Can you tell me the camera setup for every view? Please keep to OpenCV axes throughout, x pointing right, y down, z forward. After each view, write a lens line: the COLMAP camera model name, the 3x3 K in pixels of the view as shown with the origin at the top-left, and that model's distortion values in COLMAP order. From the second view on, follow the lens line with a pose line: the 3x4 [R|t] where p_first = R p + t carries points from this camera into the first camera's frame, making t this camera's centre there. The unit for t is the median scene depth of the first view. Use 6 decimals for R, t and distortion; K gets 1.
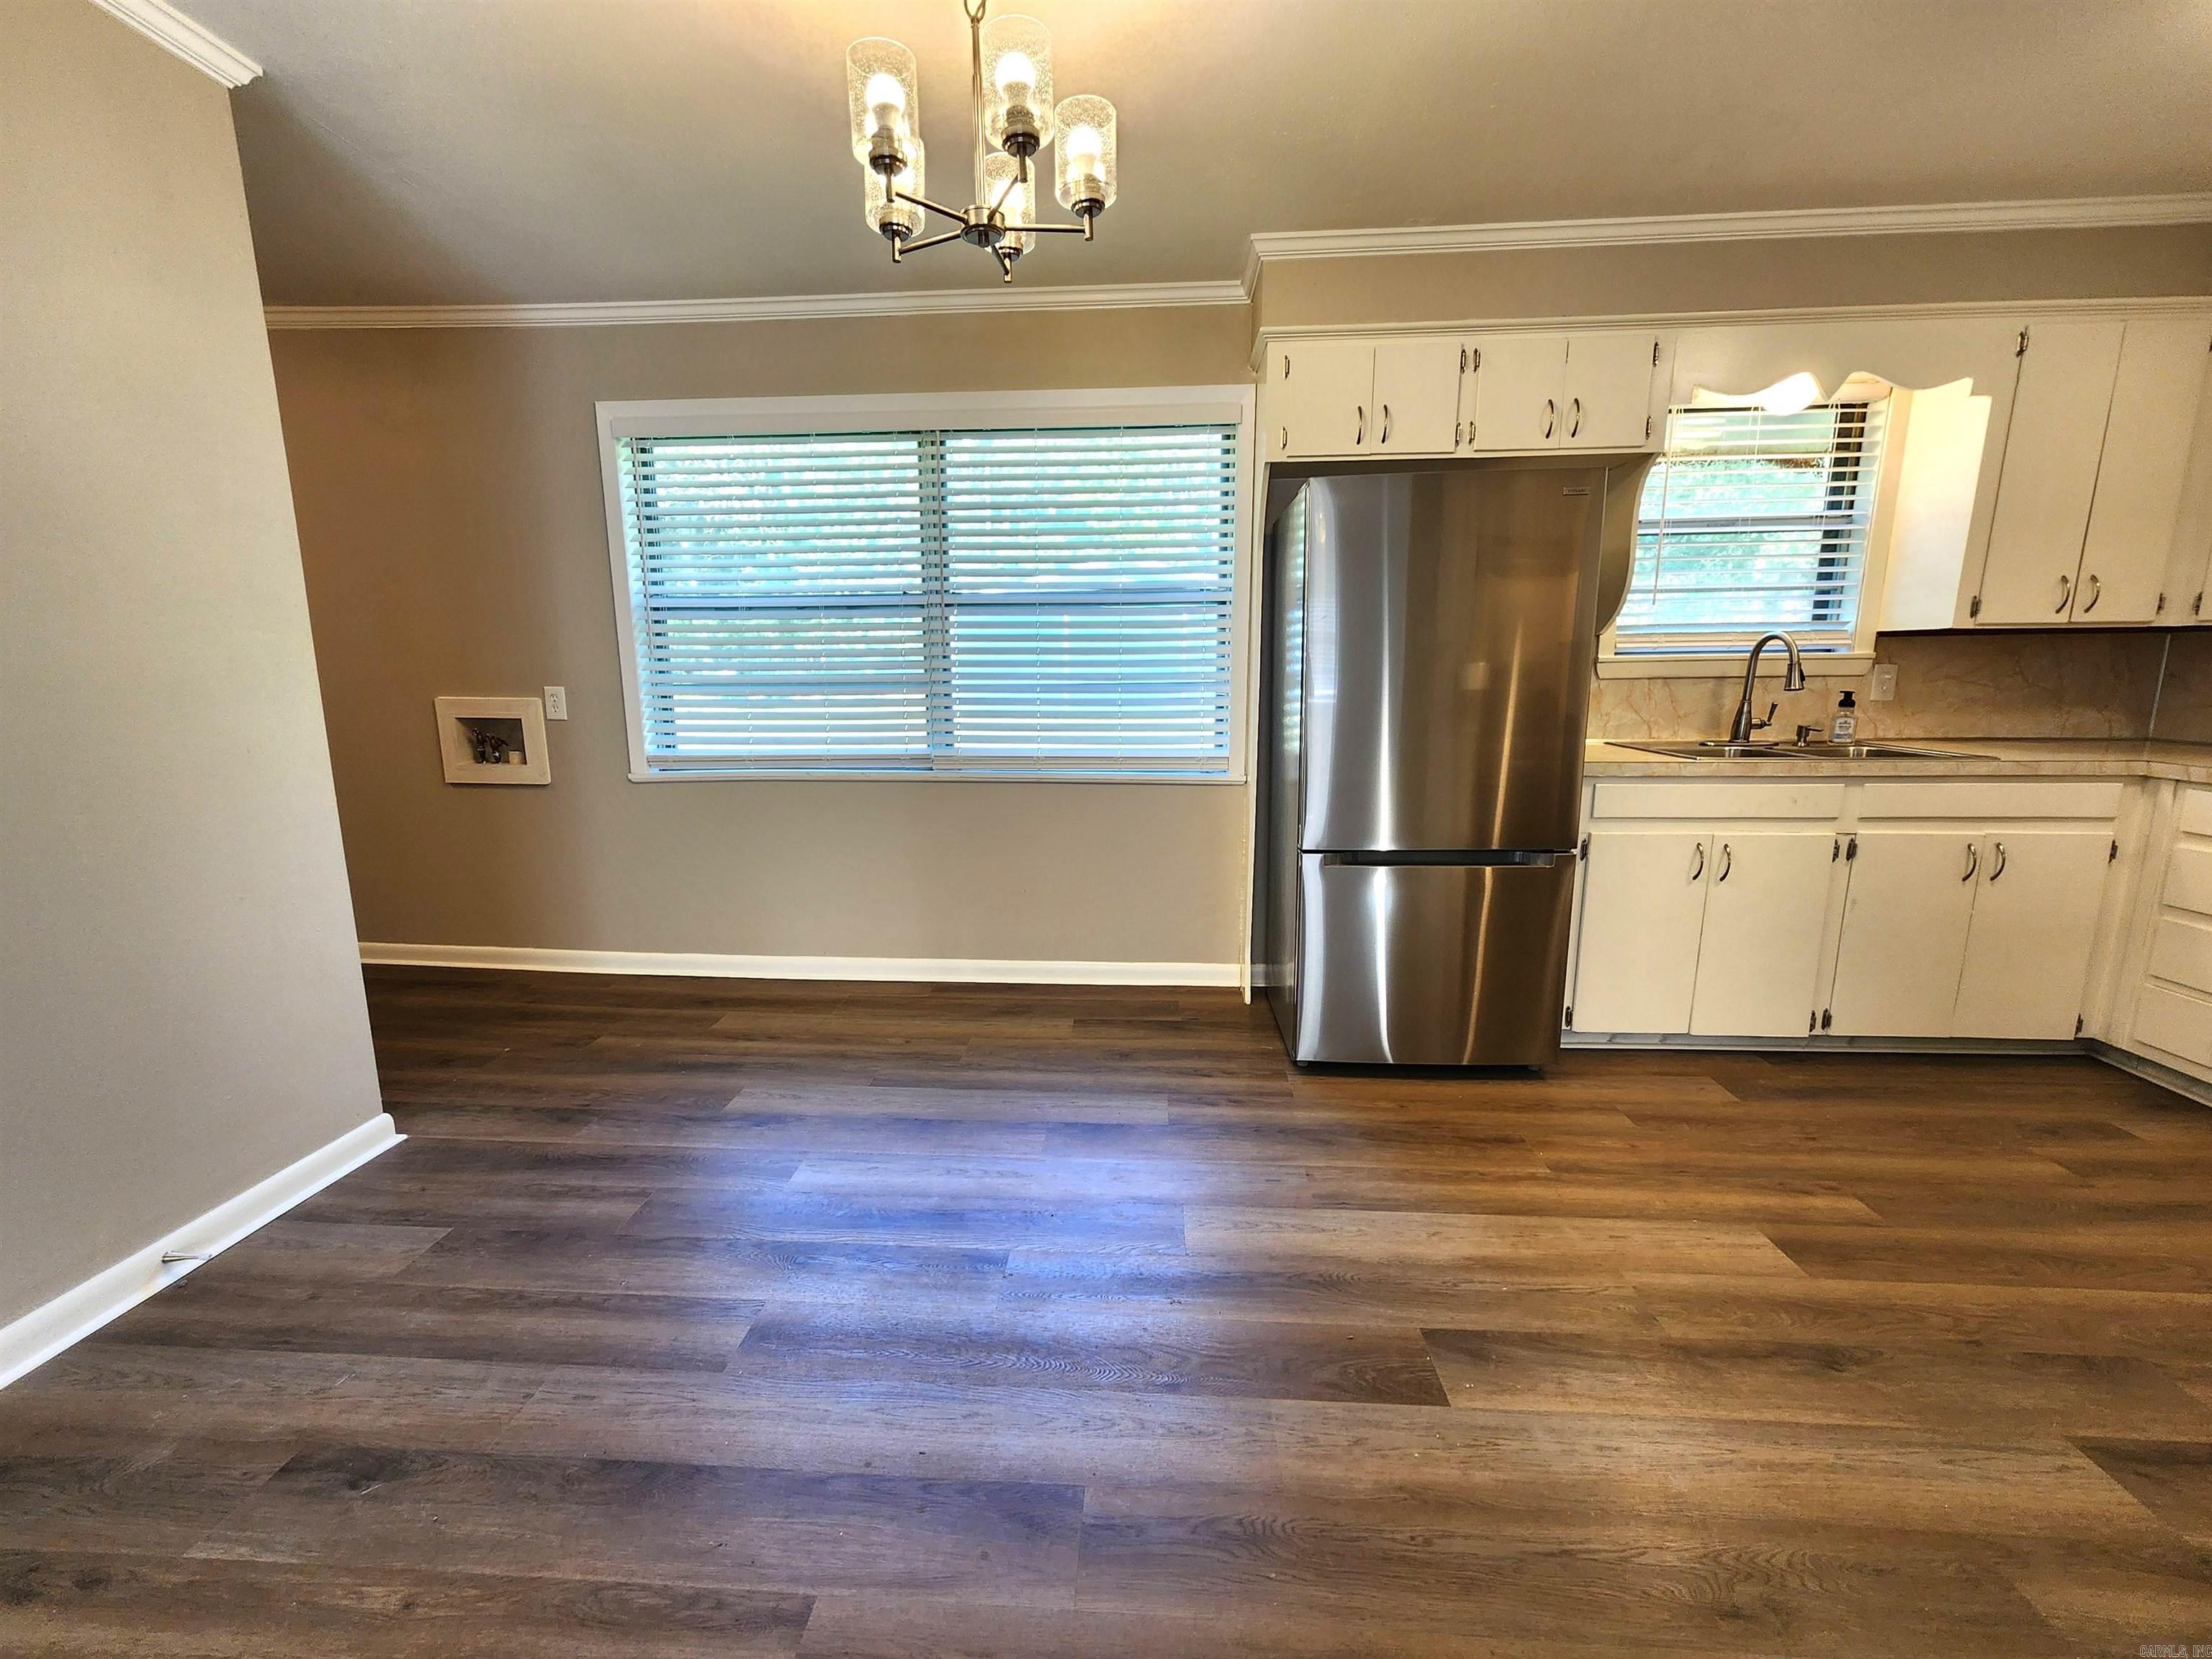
lens RADIAL K [[911.5, 0, 1092.3], [0, 911.5, 838.8], [0, 0, 1]] dist [-0.000313, 0.000782]
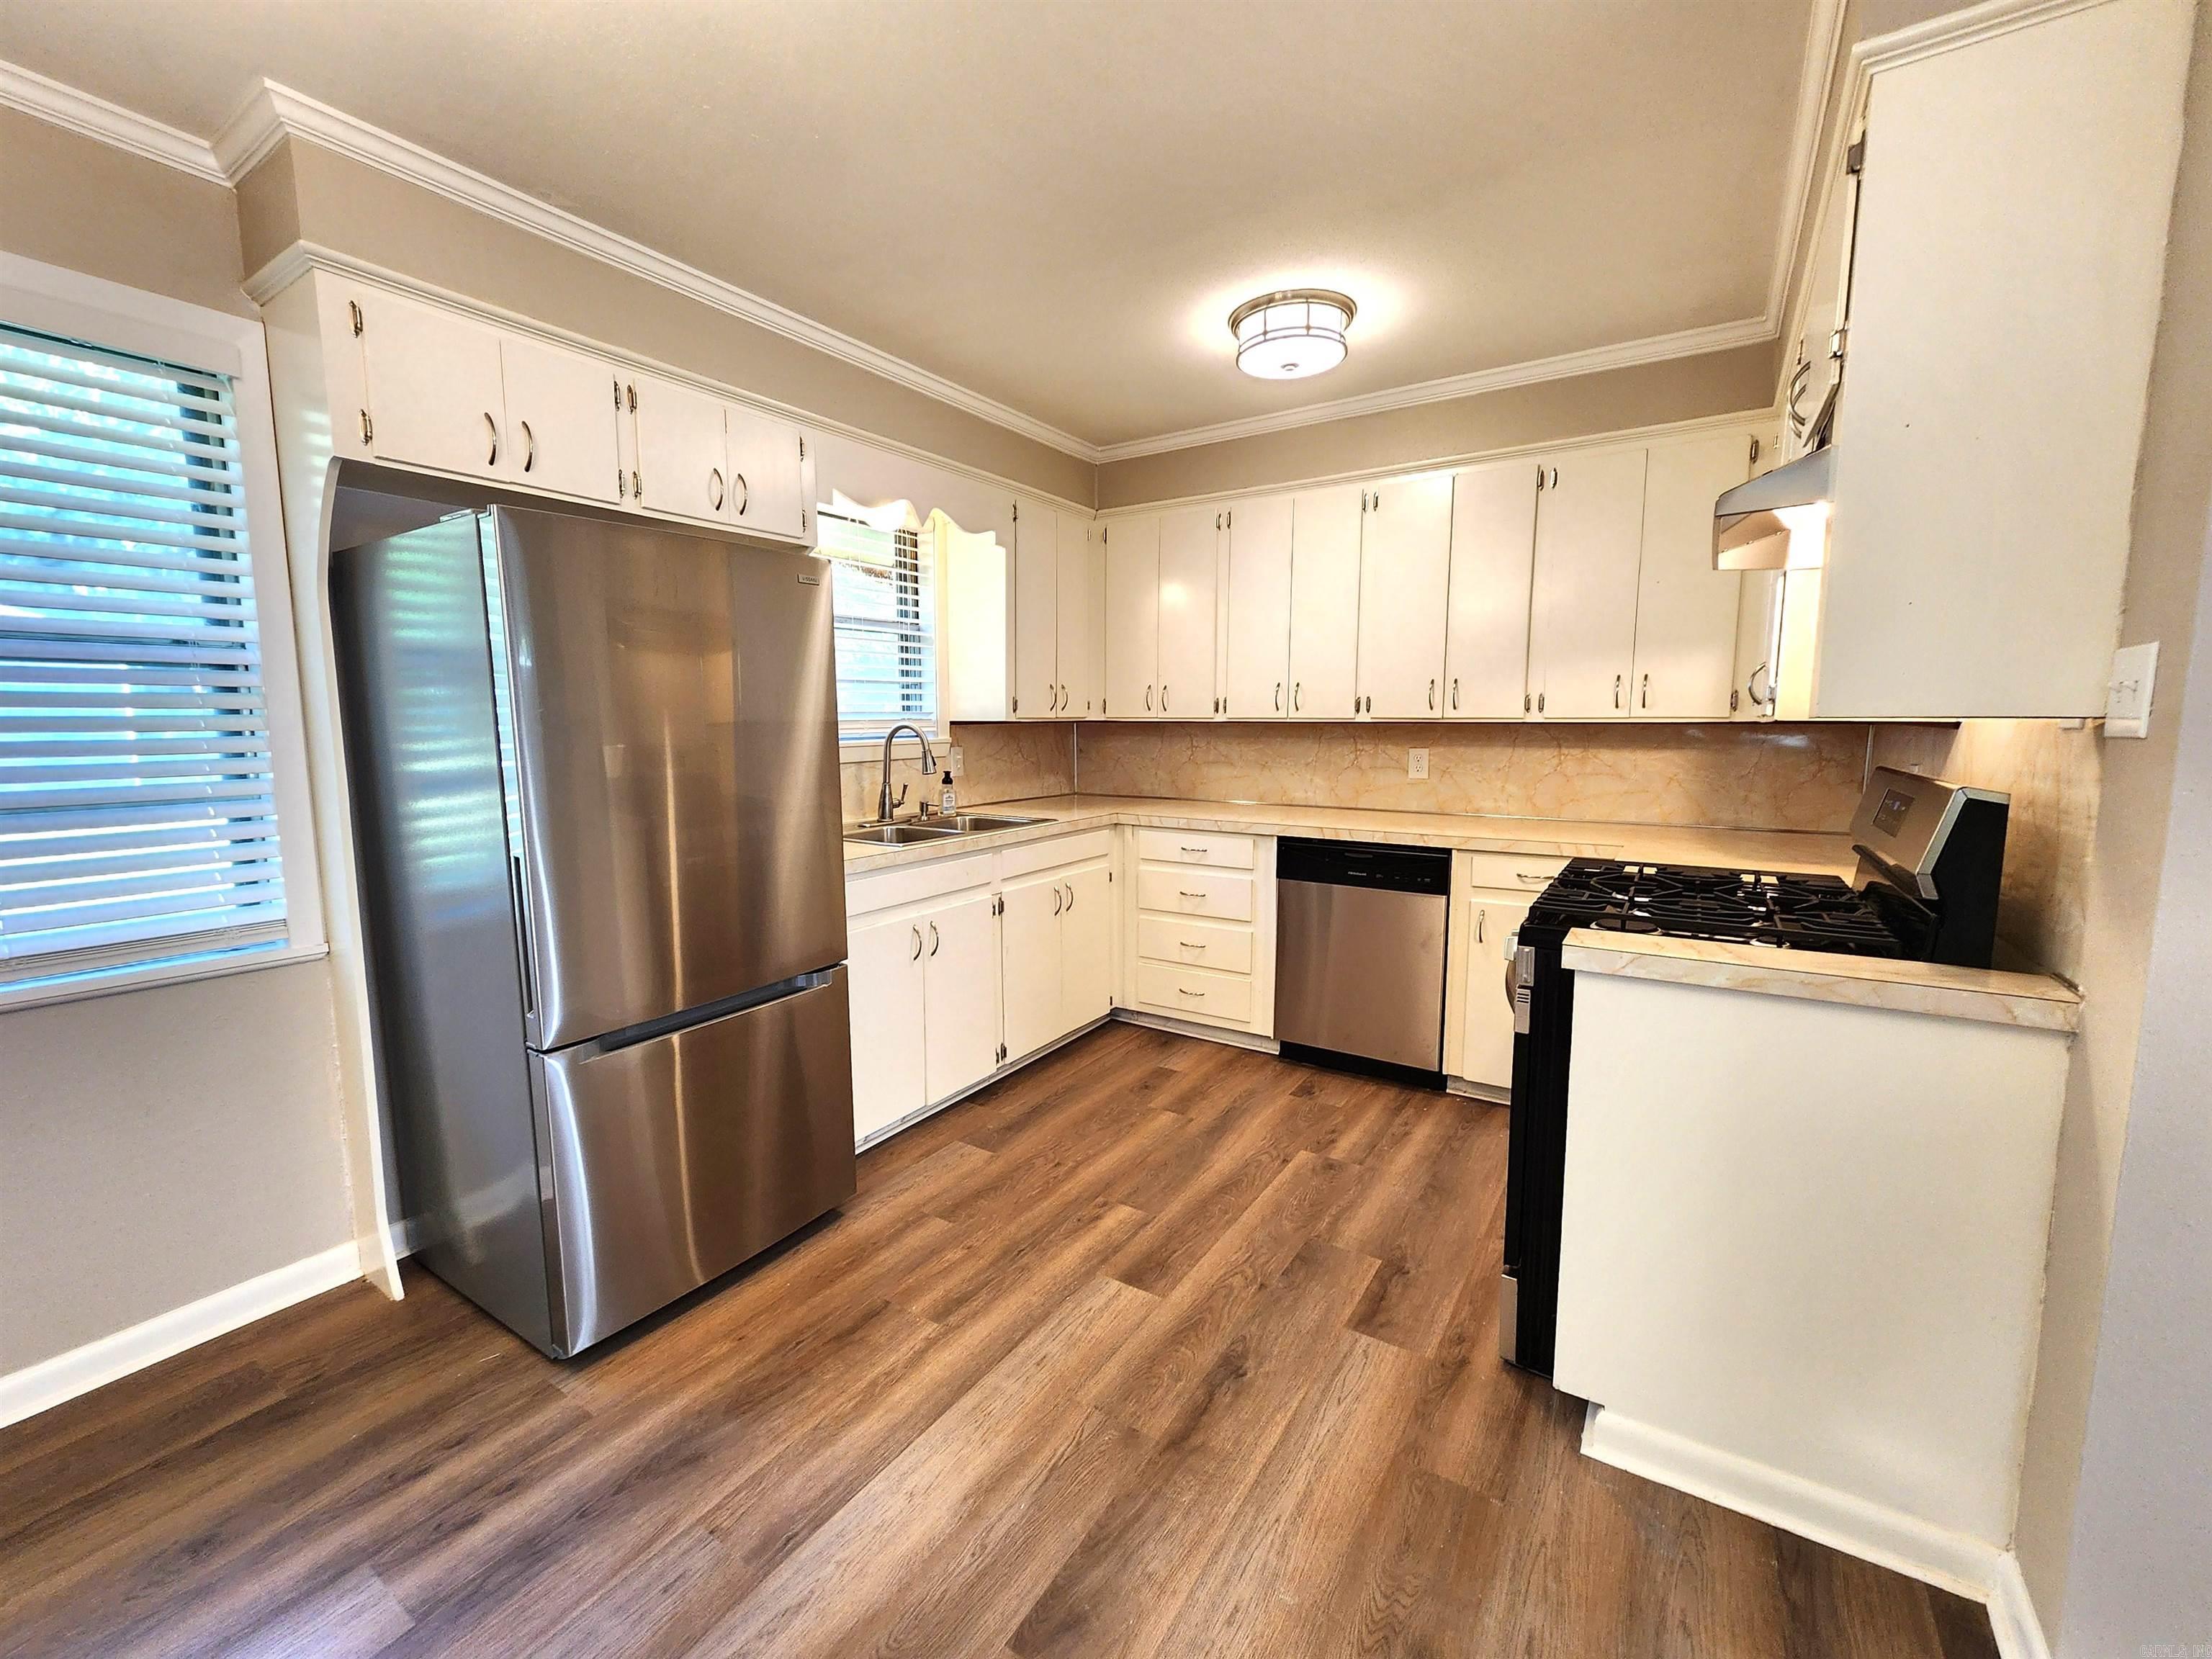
lens RADIAL K [[911.5, 0, 1087.4], [0, 911.5, 826.1], [0, 0, 1]] dist [-0.000313, 0.000782]
pose [[0.496373, -0.095982, 0.862787, -0.125161], [0.158893, 0.987124, 0.018401, -0.092470], [-0.853444, 0.127957, 0.505232, 0.279285]]
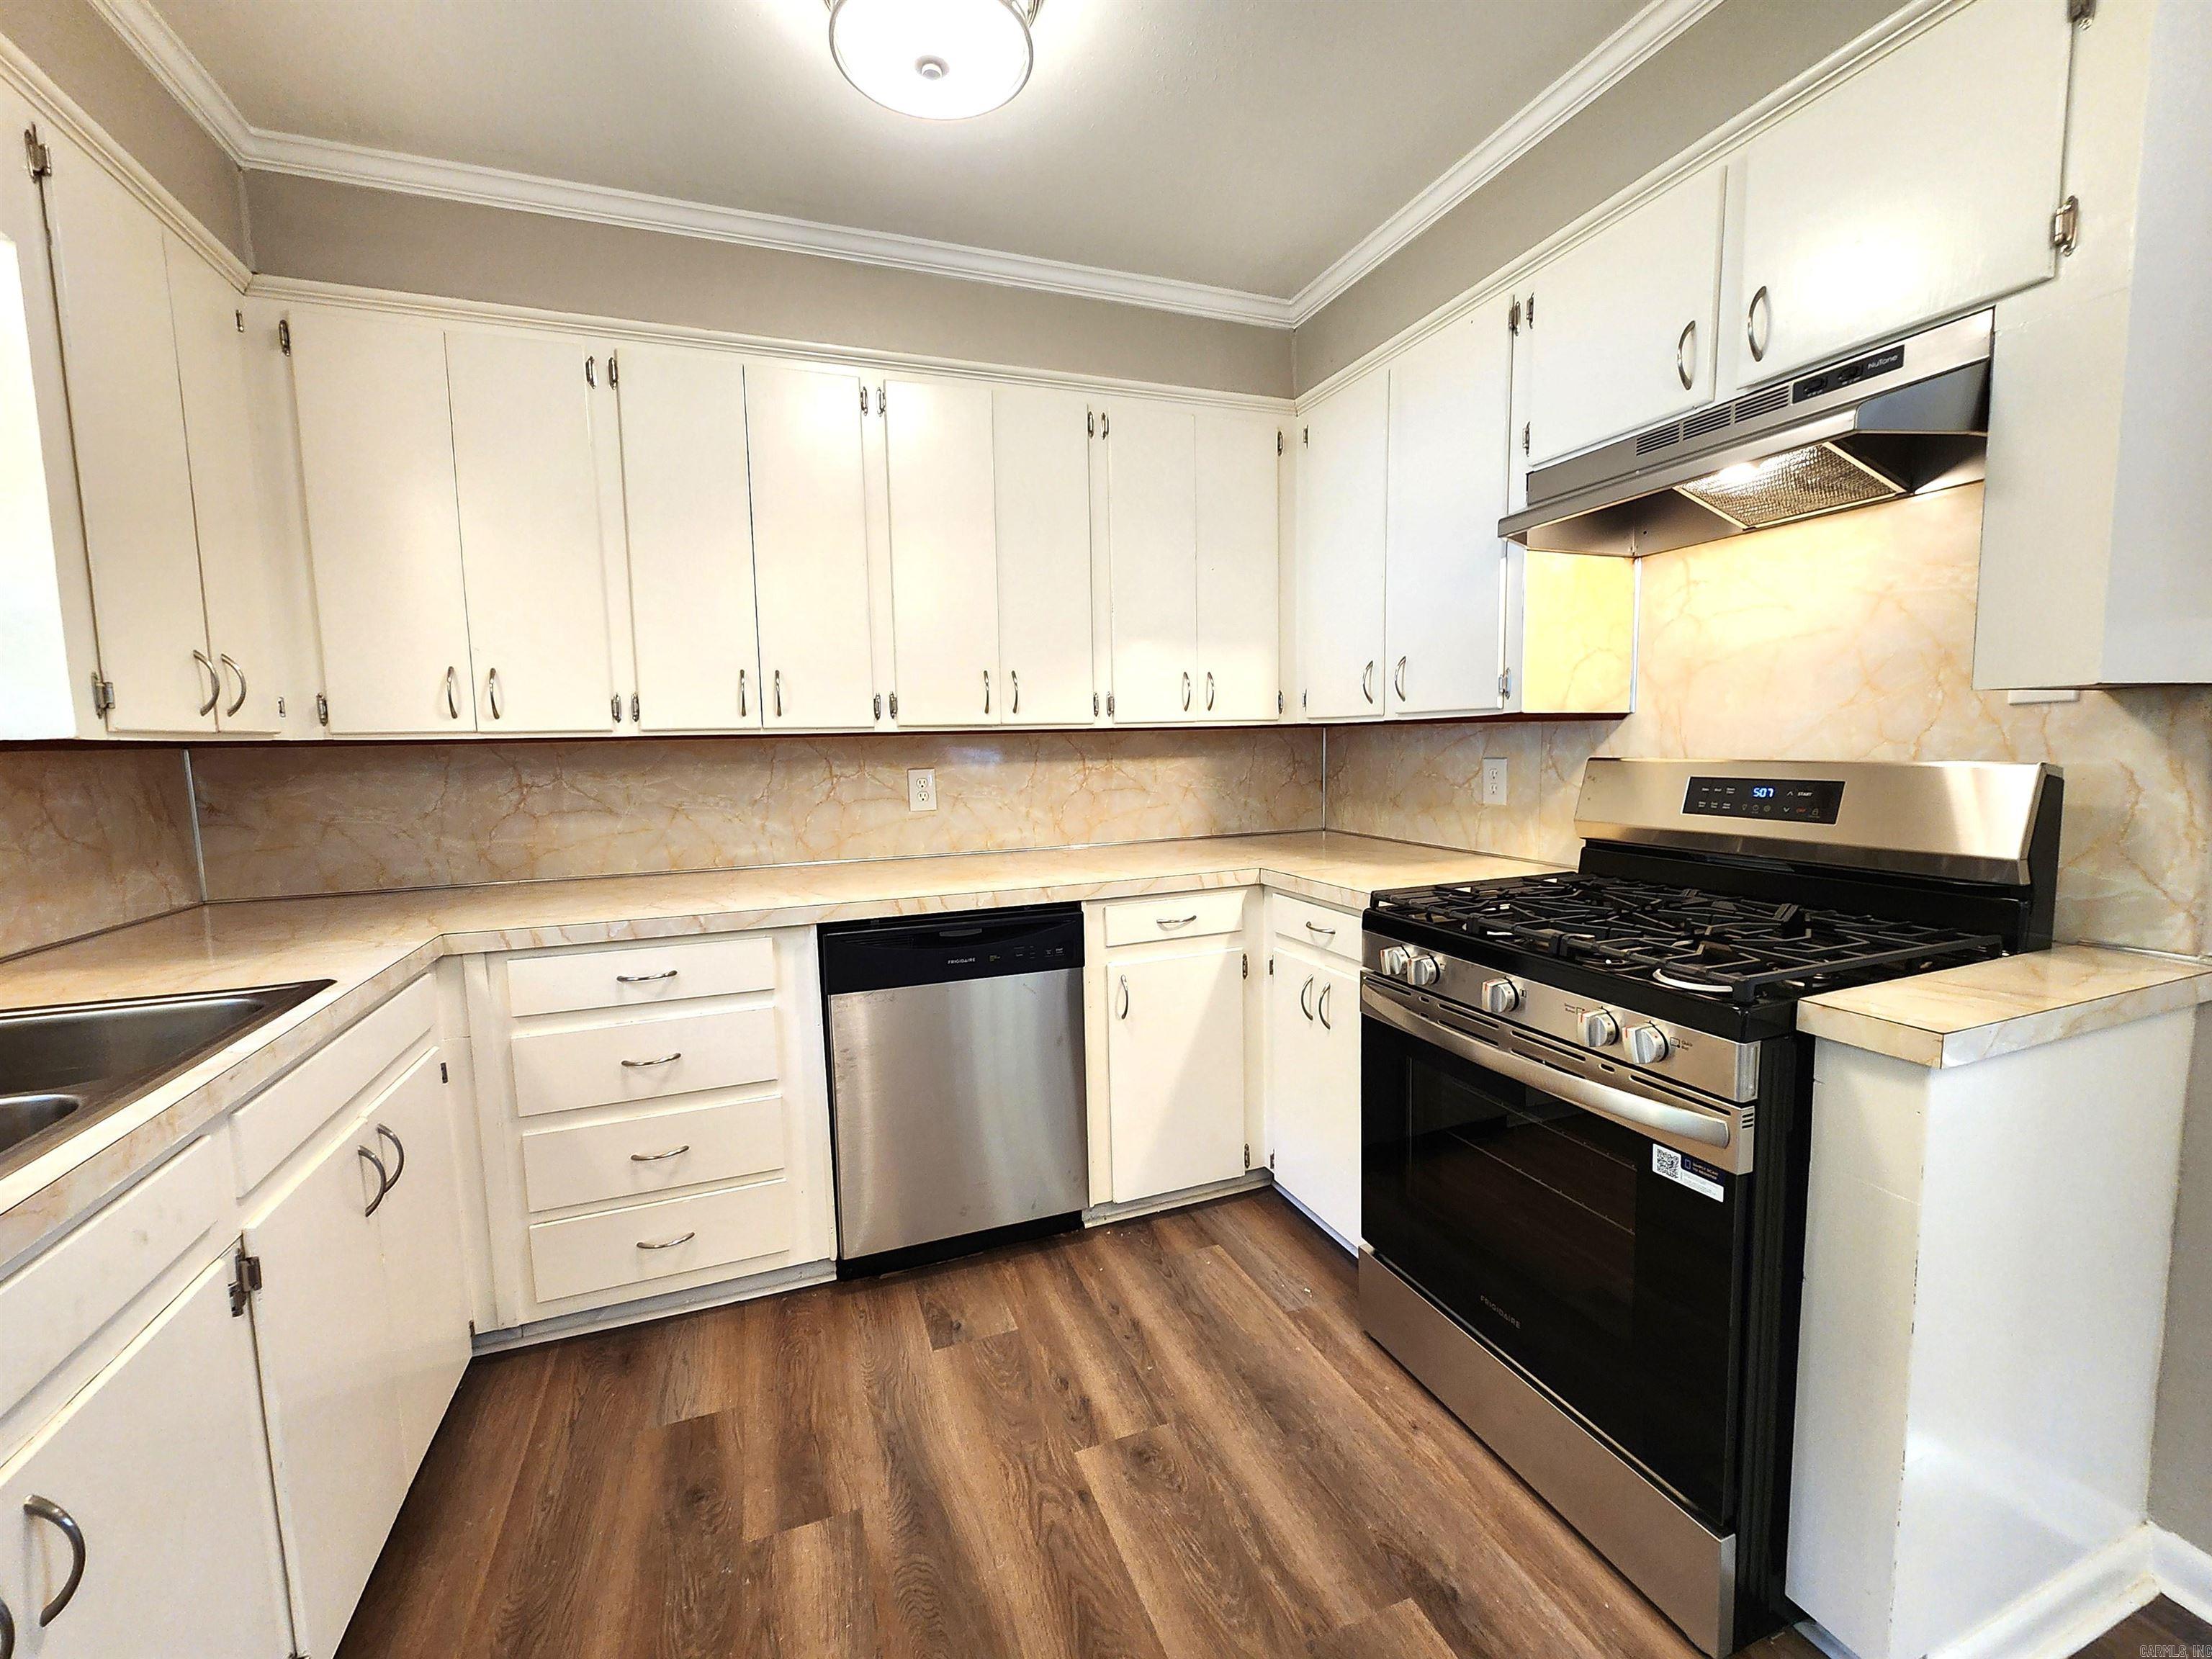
lens RADIAL K [[911.5, 0, 1091.8], [0, 911.5, 829.8], [0, 0, 1]] dist [-0.000313, 0.000782]
pose [[-0.408218, -0.076830, 0.909646, 0.317129], [0.193192, 0.966612, 0.168339, -0.169293], [-0.892208, 0.244456, -0.379746, 0.747531]]
